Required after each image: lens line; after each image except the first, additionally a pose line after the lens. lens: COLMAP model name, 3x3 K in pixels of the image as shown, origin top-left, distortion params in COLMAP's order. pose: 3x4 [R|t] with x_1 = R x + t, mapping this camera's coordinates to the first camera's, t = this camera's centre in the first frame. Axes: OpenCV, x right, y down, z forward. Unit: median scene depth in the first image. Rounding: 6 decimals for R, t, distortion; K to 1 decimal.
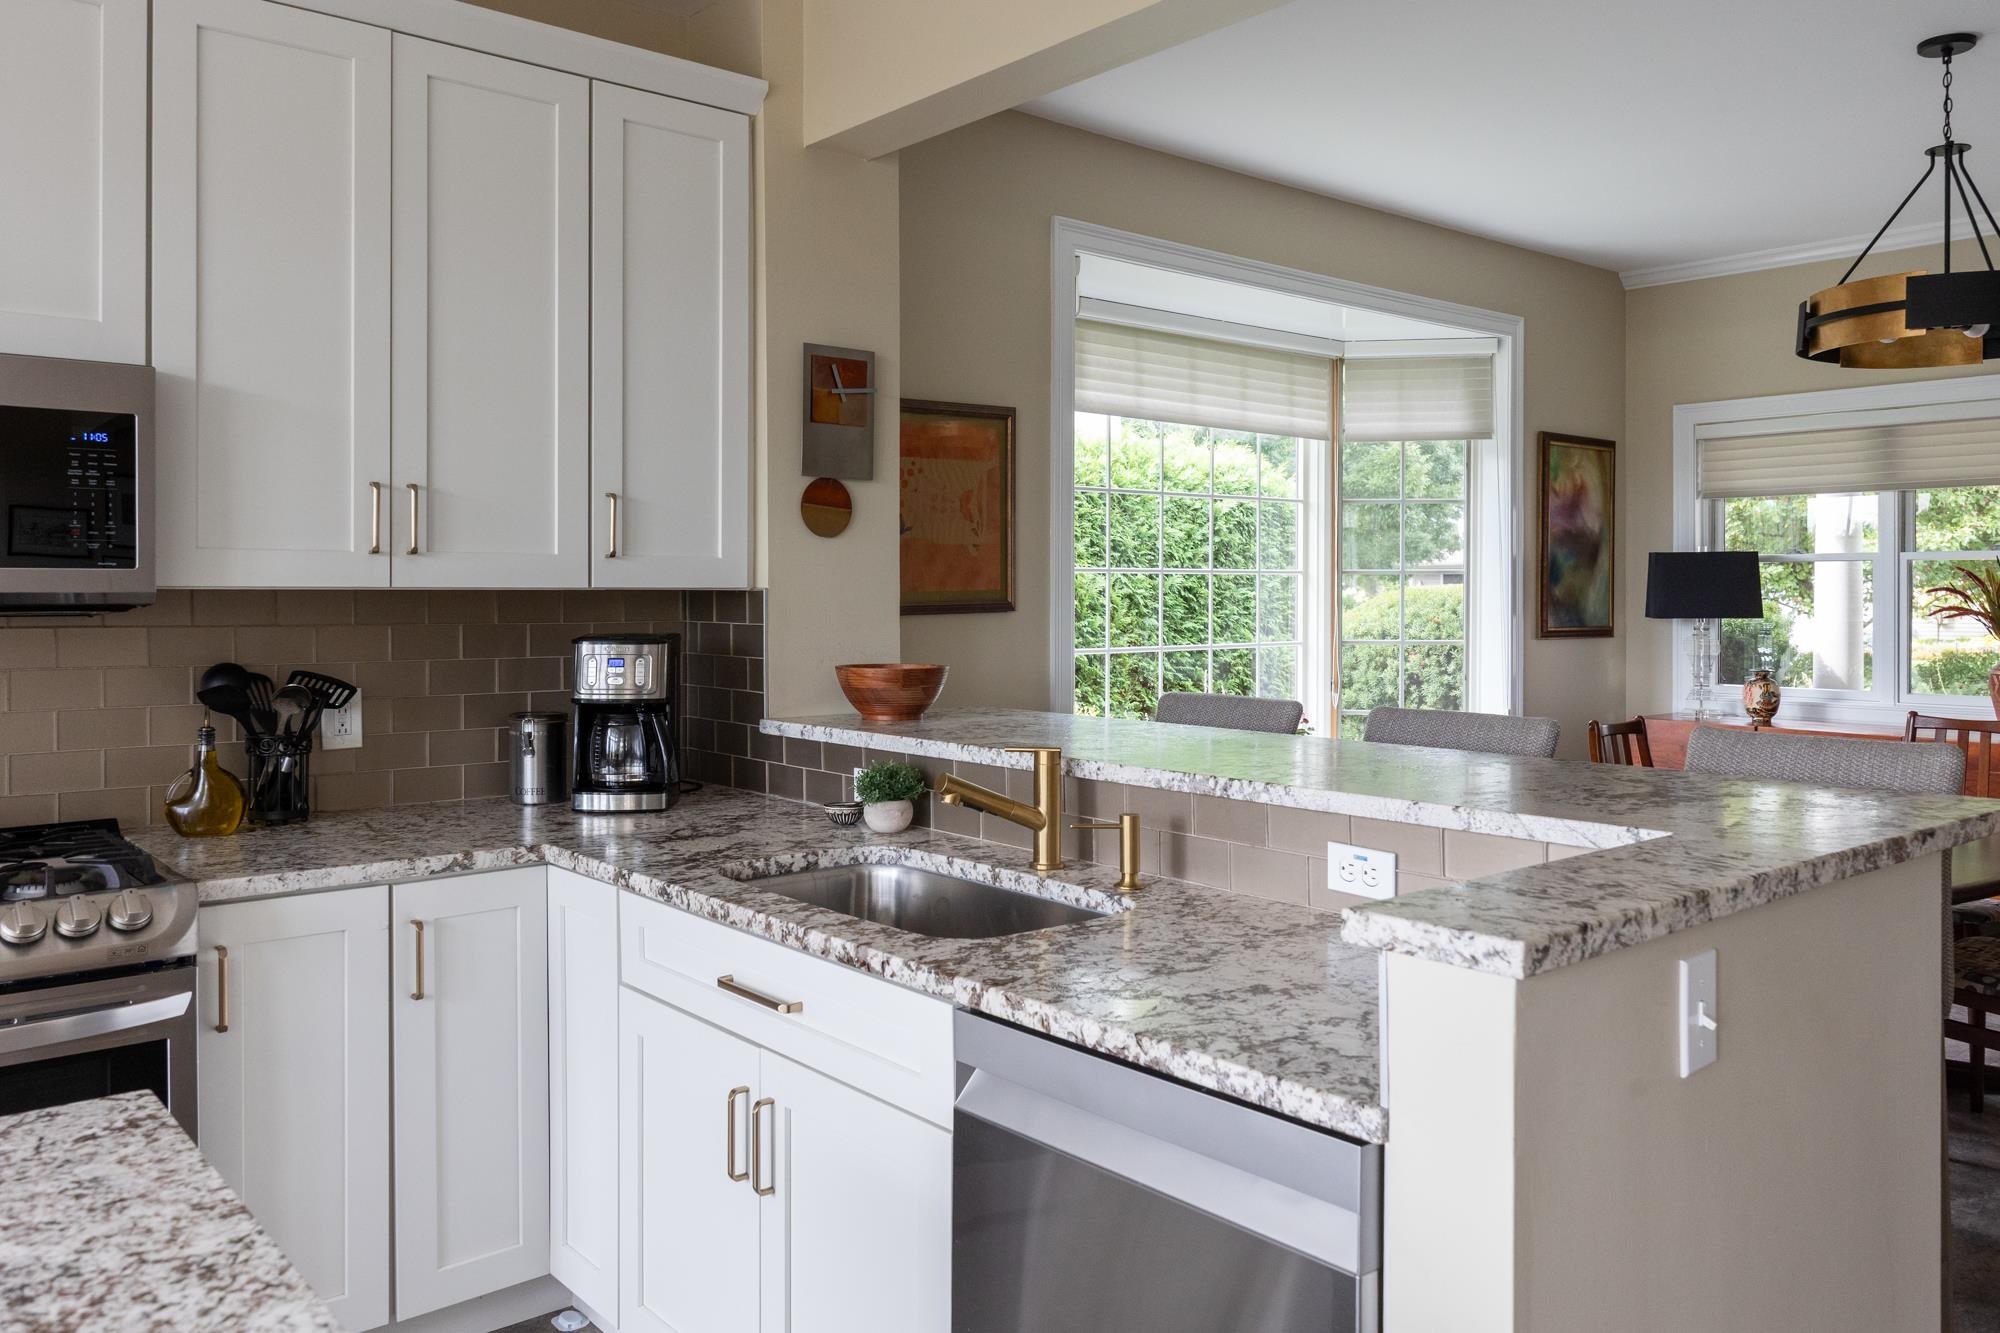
lens RADIAL K [[1498.5, 0, 1001.8], [0, 1498.5, 608.2], [0, 0, 1]] dist [-0.014336, -0.003026]
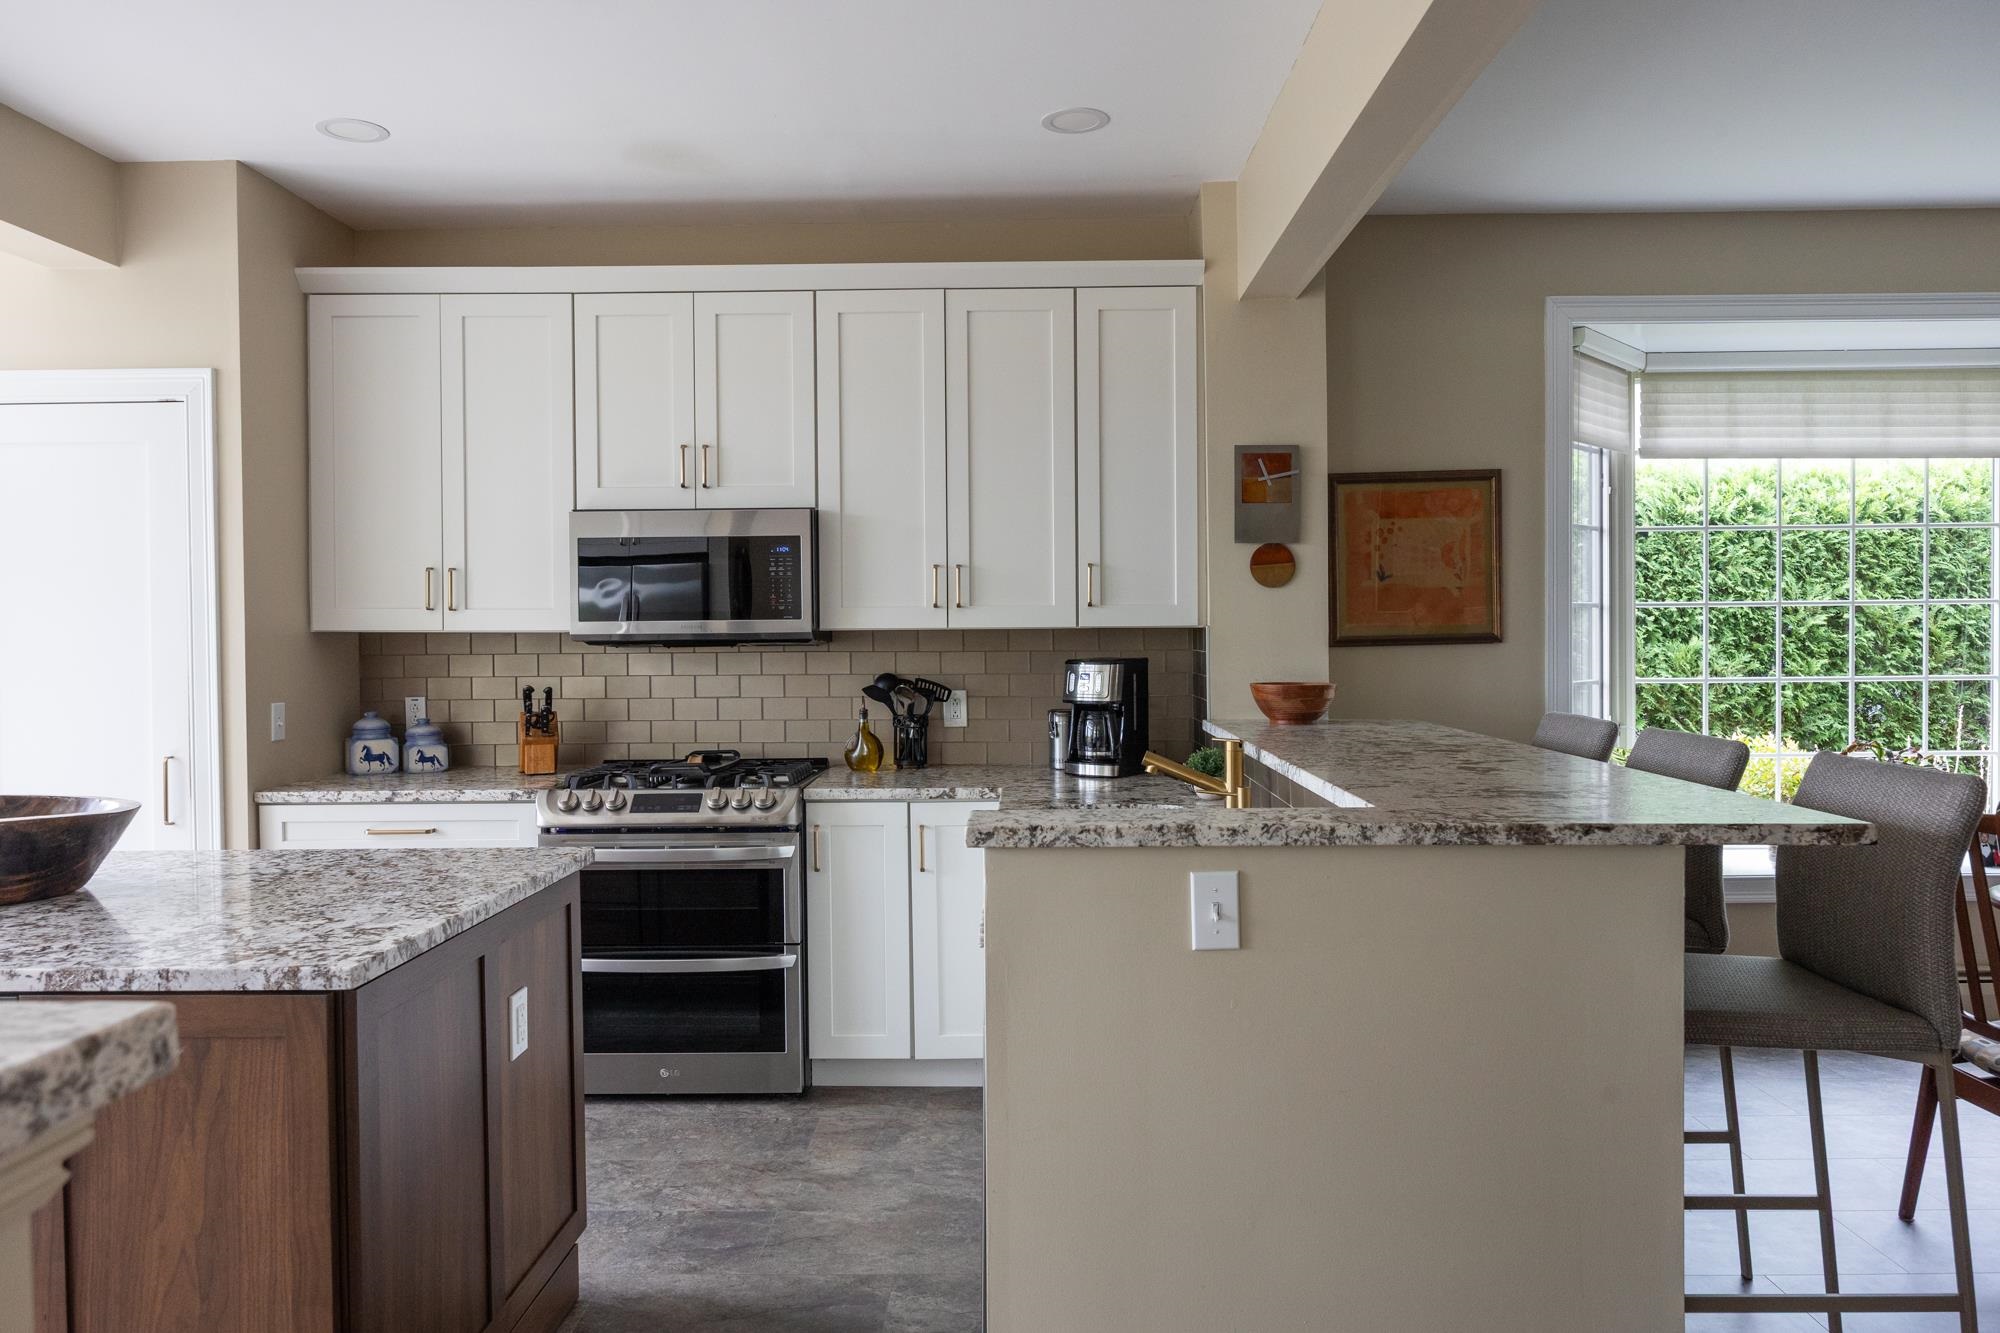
lens RADIAL K [[1346.9, 0, 1000.0], [0, 1346.9, 666.5], [0, 0, 1]] dist [-0.006662, -0.003021]
pose [[0.749490, 0.011701, -0.661912, 0.554369], [0.000720, 0.999829, 0.018491, 0.001033], [0.662015, -0.014335, 0.749353, -0.067540]]
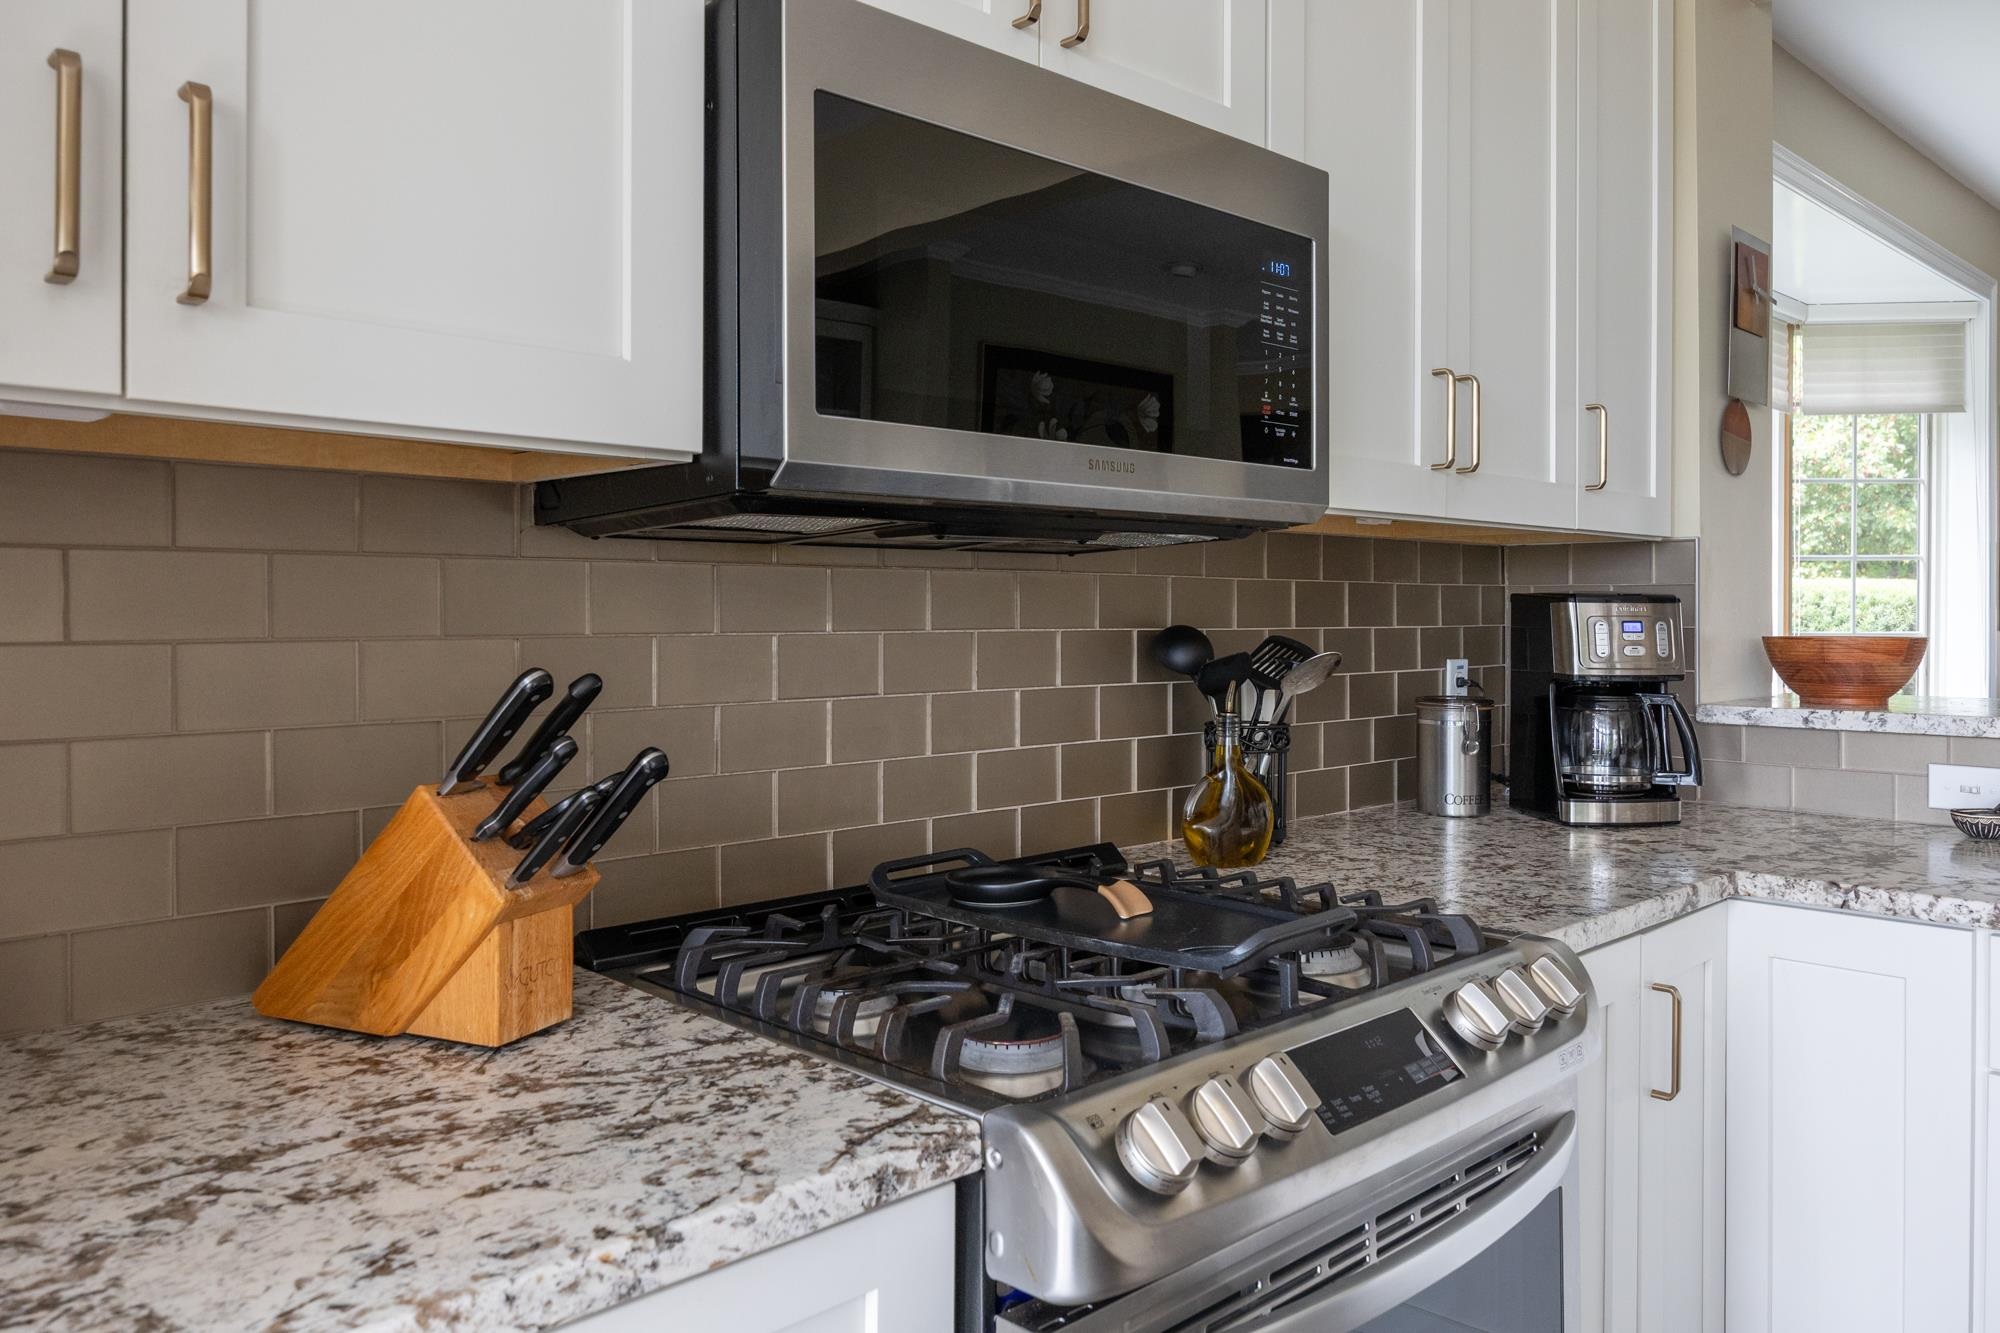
lens RADIAL K [[1457.5, 0, 1000.6], [0, 1457.5, 628.2], [0, 0, 1]] dist [-0.030957, -0.001906]
pose [[0.998437, -0.005432, 0.055626, -0.605587], [0.005557, 0.999982, -0.002092, 0.036159], [-0.055614, 0.002398, 0.998449, 0.283845]]
